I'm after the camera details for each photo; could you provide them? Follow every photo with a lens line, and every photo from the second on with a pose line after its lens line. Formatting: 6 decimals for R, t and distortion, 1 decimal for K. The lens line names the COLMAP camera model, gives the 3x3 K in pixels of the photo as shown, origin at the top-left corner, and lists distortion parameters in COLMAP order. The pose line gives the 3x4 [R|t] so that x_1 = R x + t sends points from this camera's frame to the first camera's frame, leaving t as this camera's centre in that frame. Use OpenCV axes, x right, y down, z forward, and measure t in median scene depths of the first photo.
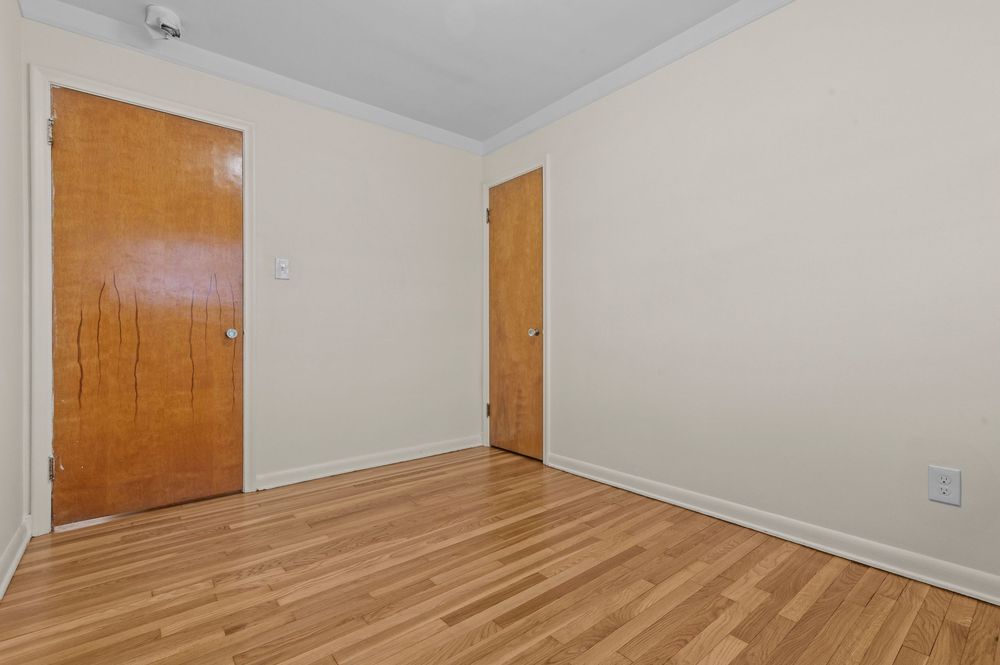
lens RADIAL K [[451.8, 0, 501.9], [0, 451.8, 334.0], [0, 0, 1]] dist [0.012859, -0.000550]
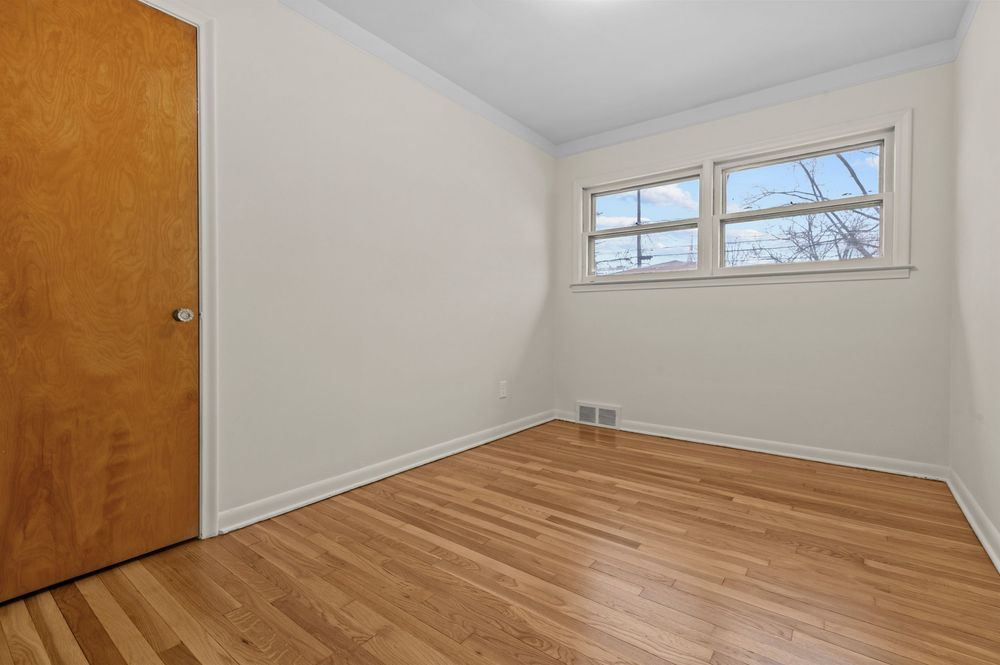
lens RADIAL K [[451.8, 0, 525.8], [0, 451.8, 318.8], [0, 0, 1]] dist [0.012859, -0.000550]
pose [[-0.243624, 0.004325, 0.969860, -0.757323], [0.007667, 0.999967, -0.002533, 0.008990], [-0.969840, 0.006818, -0.243649, 0.966442]]
